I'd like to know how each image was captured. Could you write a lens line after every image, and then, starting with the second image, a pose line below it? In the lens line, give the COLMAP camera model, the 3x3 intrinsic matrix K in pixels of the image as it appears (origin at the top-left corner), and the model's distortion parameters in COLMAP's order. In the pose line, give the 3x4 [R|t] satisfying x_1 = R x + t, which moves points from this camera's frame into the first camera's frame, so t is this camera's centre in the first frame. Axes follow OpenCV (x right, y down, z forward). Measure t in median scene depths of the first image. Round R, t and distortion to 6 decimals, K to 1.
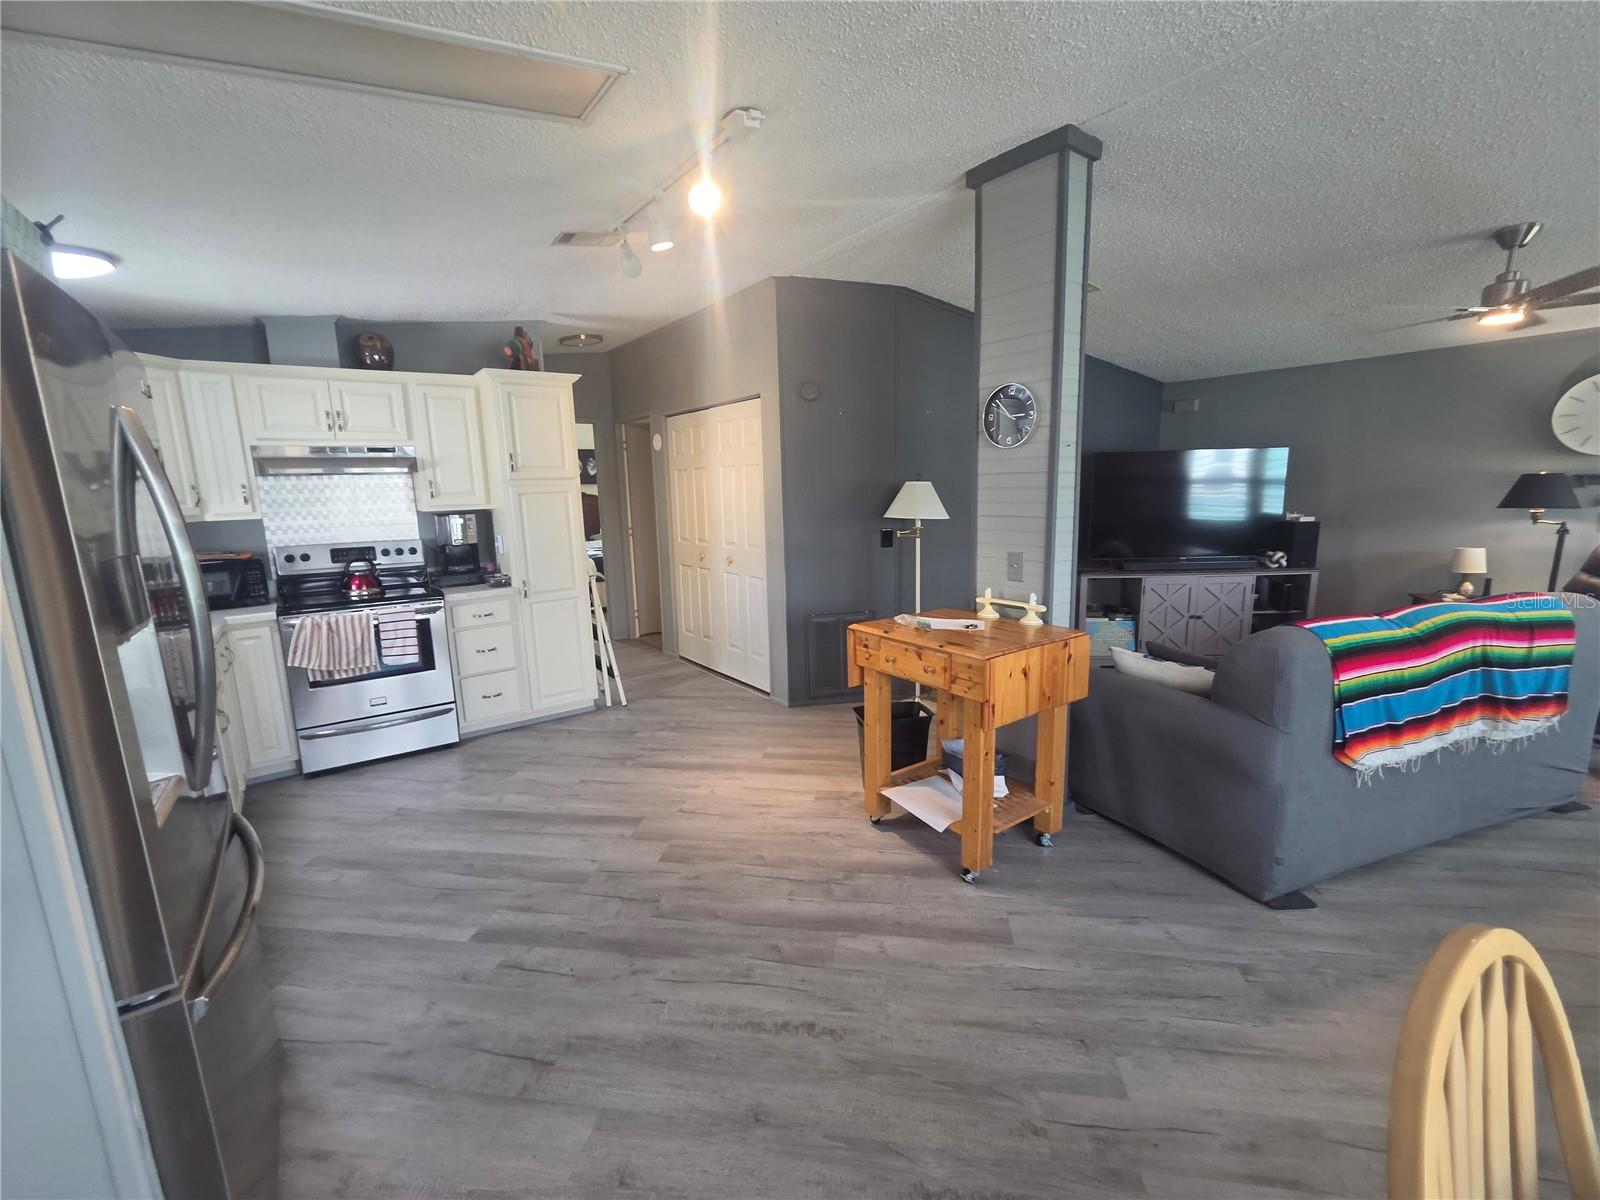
lens RADIAL K [[687.1, 0, 805.0], [0, 687.1, 603.1], [0, 0, 1]] dist [-0.013577, 0.008779]
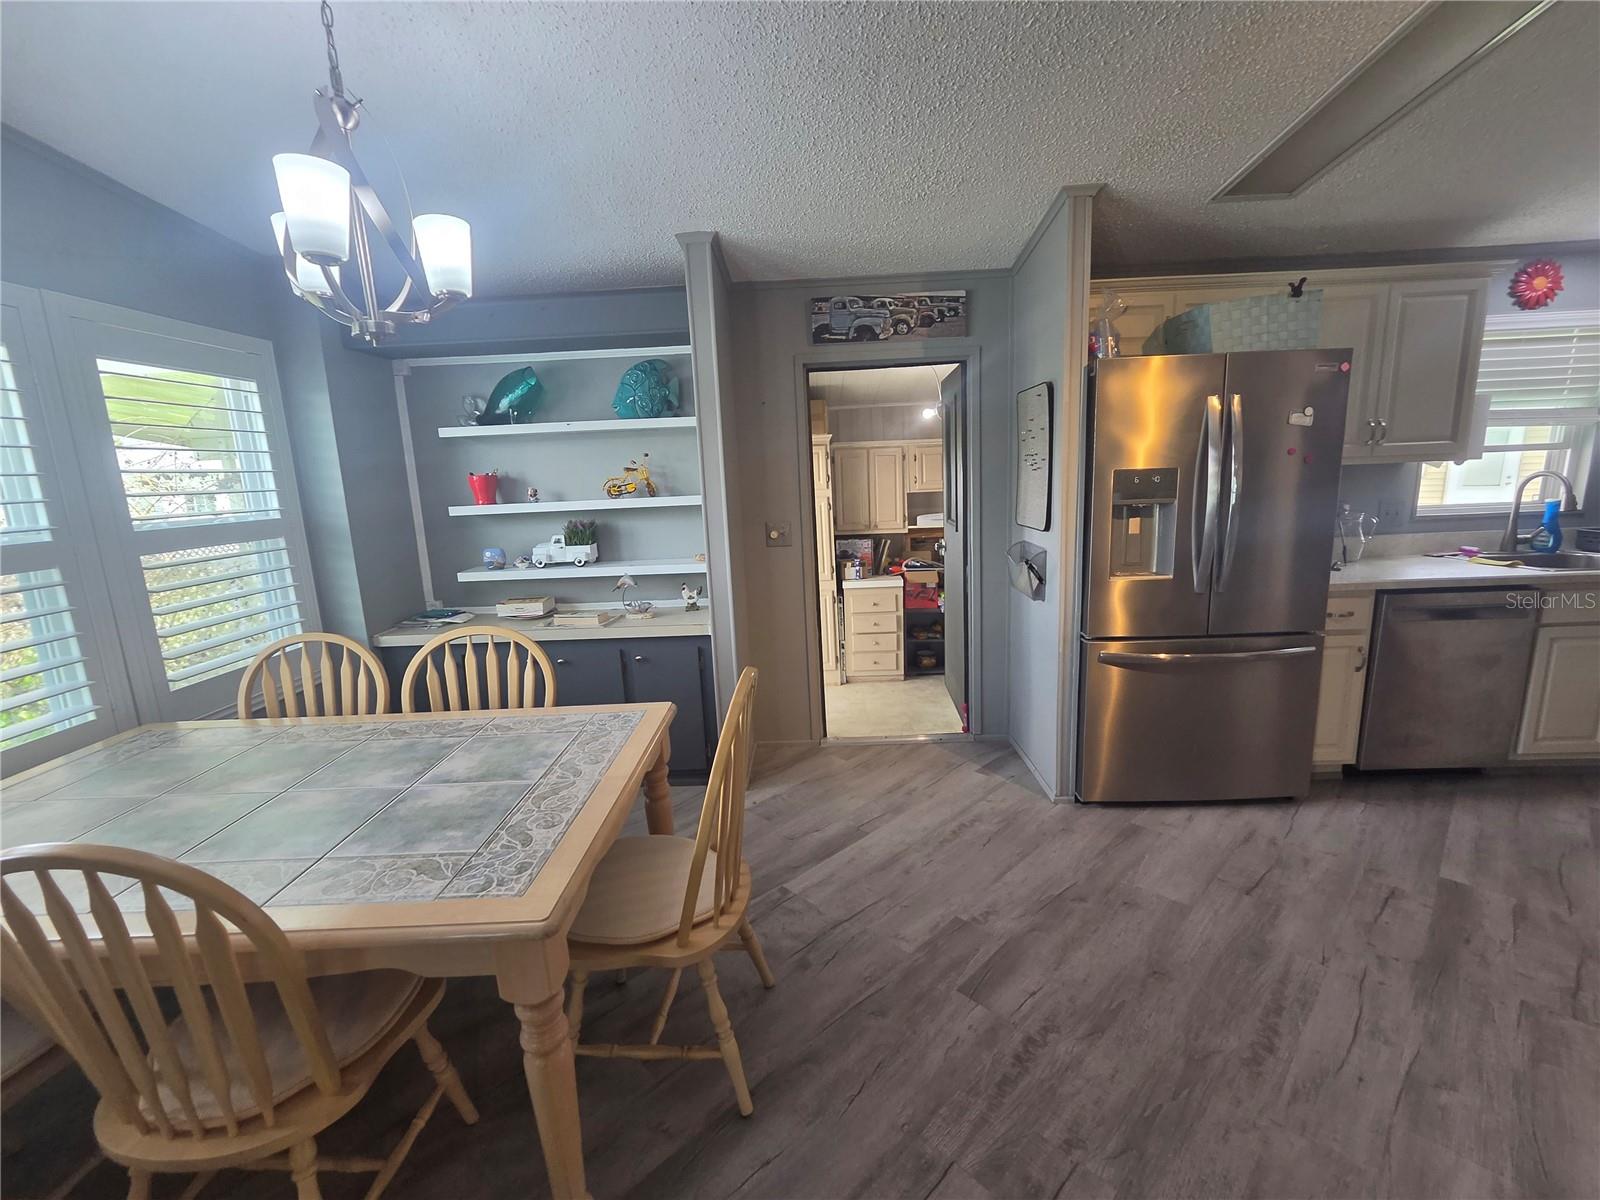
lens RADIAL K [[690.2, 0, 805.1], [0, 690.2, 600.2], [0, 0, 1]] dist [-0.016881, 0.009828]
pose [[-0.607229, 0.201866, -0.768455, 0.533241], [-0.081056, 0.946400, 0.312661, -0.092688], [0.790381, 0.252145, -0.558319, 0.495436]]
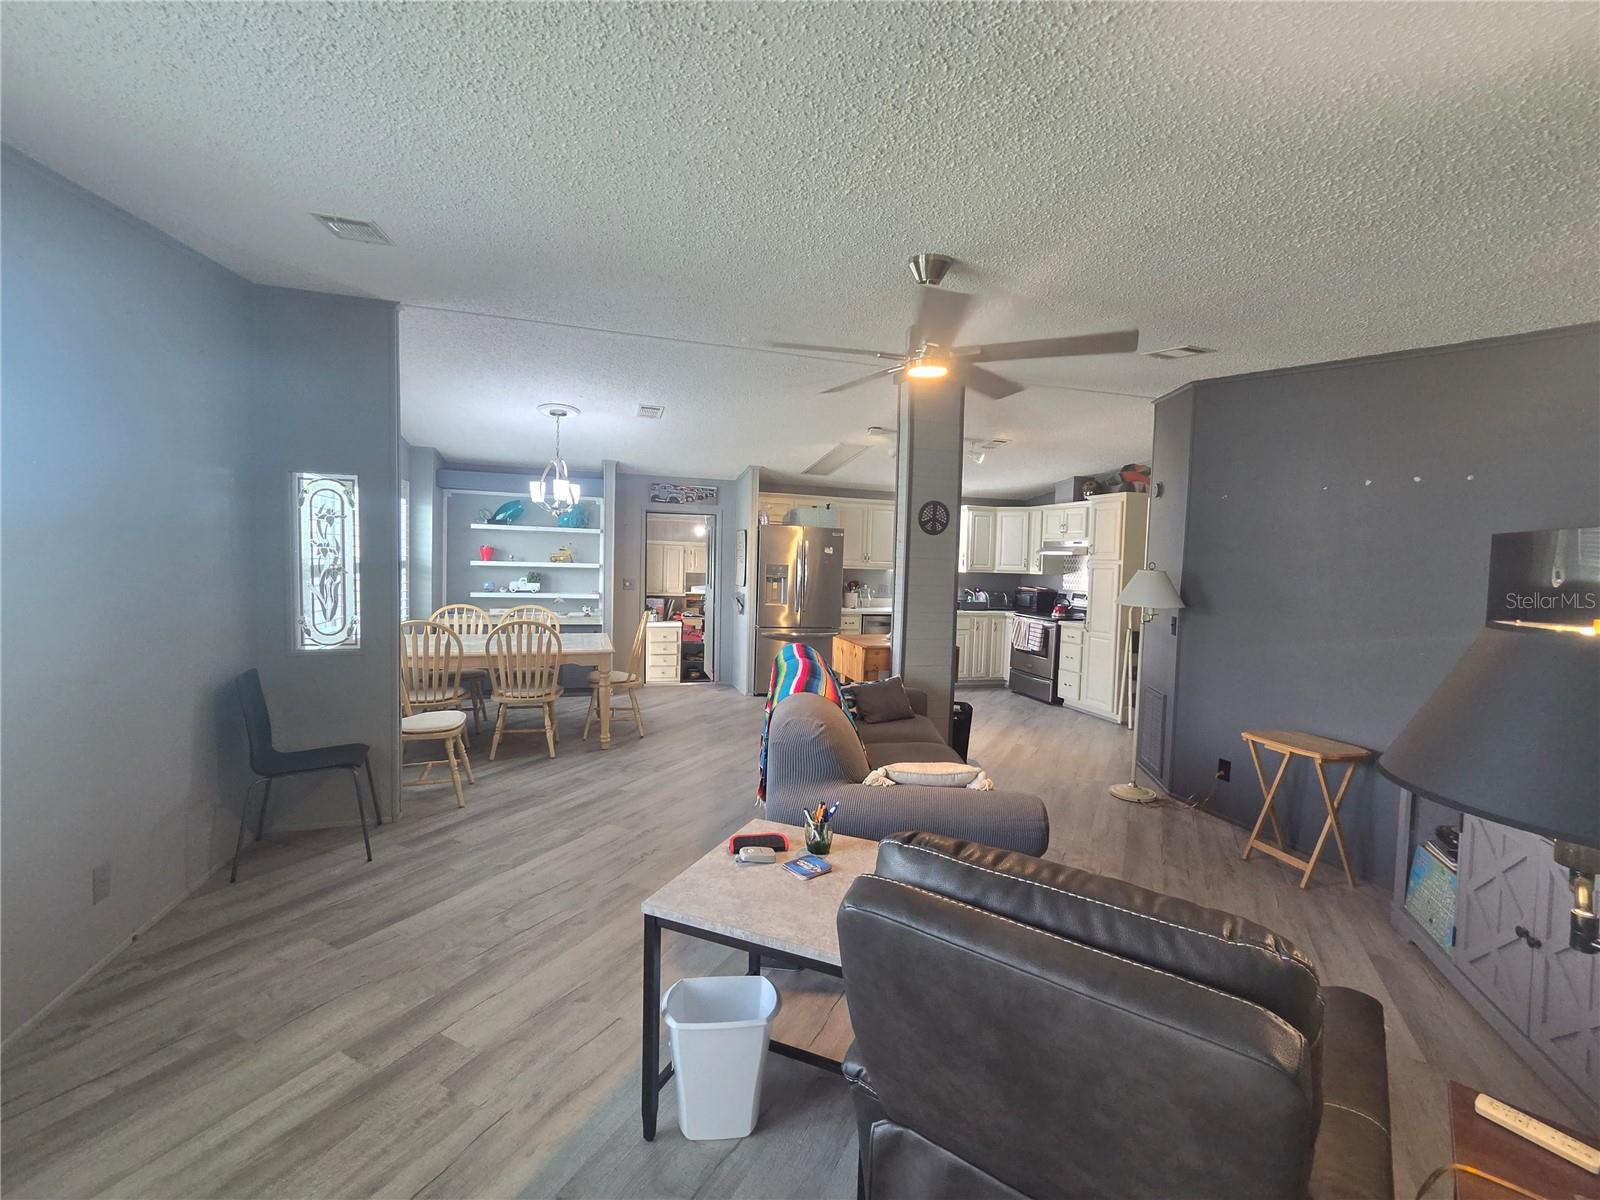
lens RADIAL K [[679.5, 0, 807.7], [0, 679.5, 600.7], [0, 0, 1]] dist [-0.017632, 0.005611]
pose [[-0.316234, 0.076449, -0.945596, 1.661817], [-0.188835, 0.971730, 0.141713, -0.230501], [0.929698, 0.223376, -0.292857, 1.065154]]
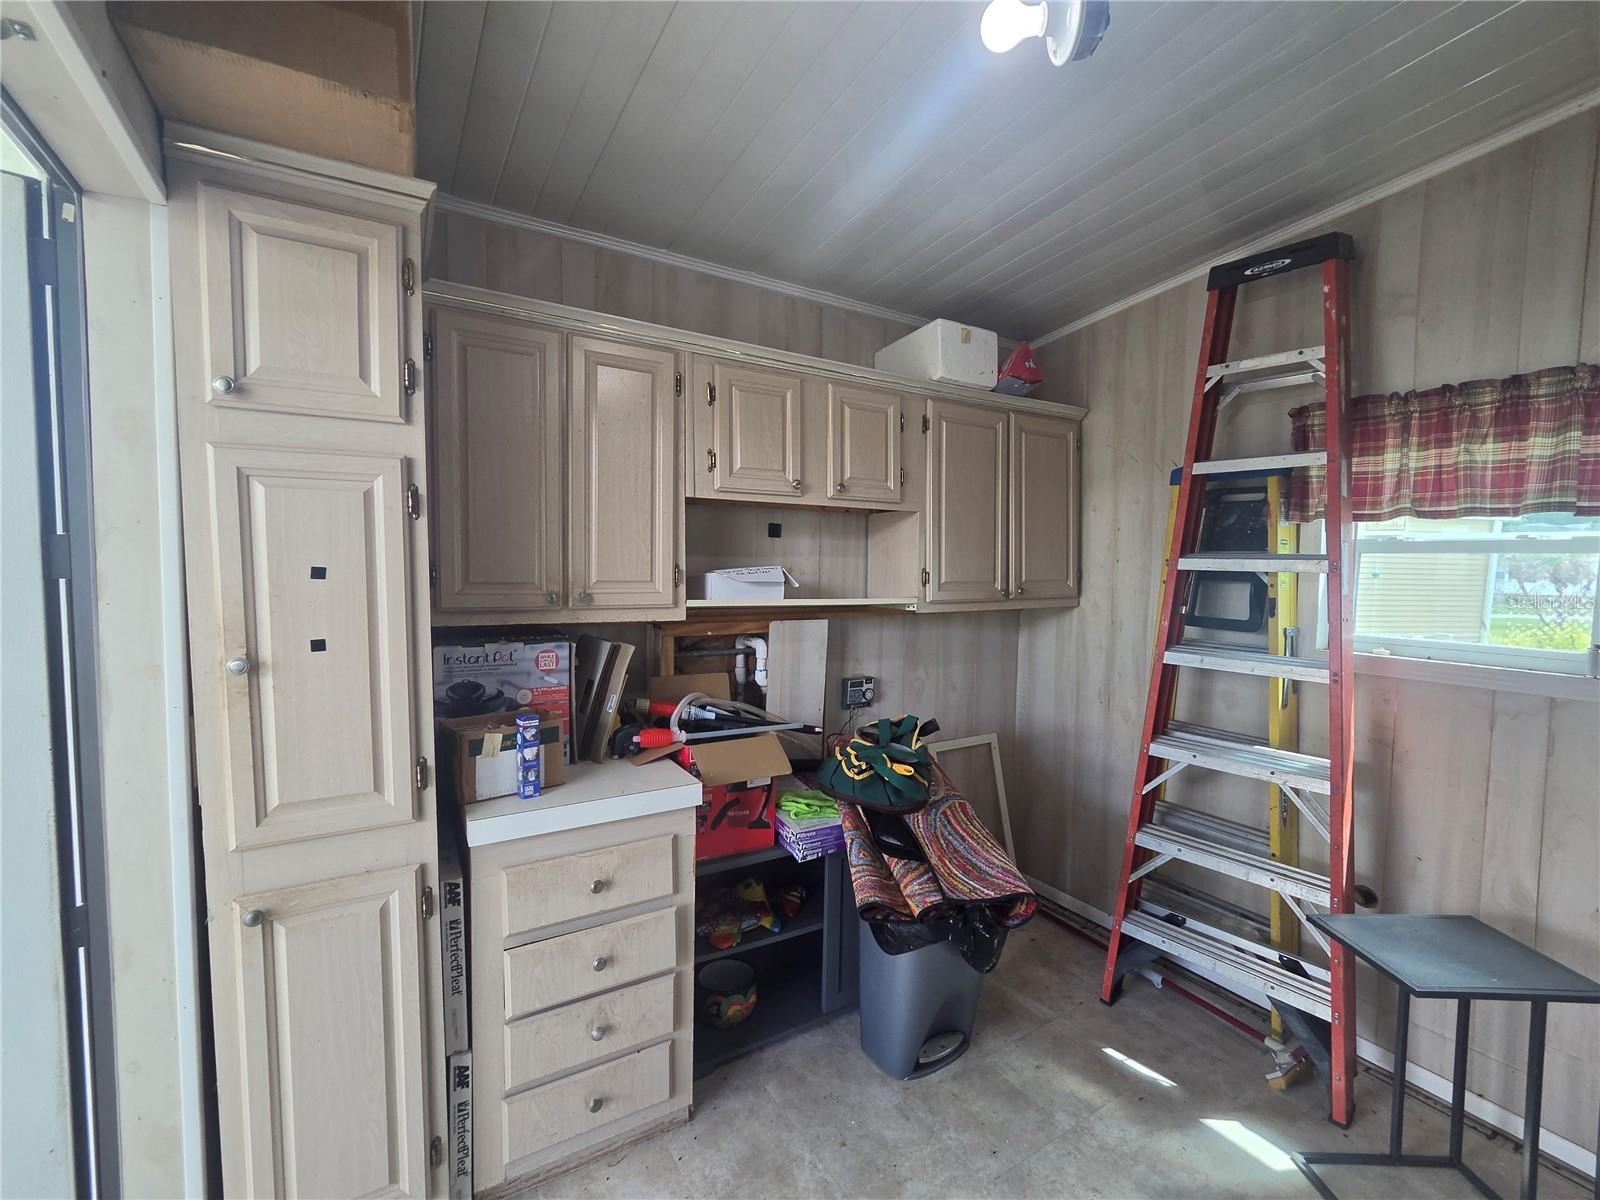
lens RADIAL K [[679.5, 0, 807.7], [0, 679.5, 600.7], [0, 0, 1]] dist [-0.017632, 0.005611]
pose [[-0.070378, 0.074410, -0.994741, -0.537231], [-0.184739, 0.978991, 0.086302, 0.211175], [0.980264, 0.189842, -0.055153, -0.247757]]
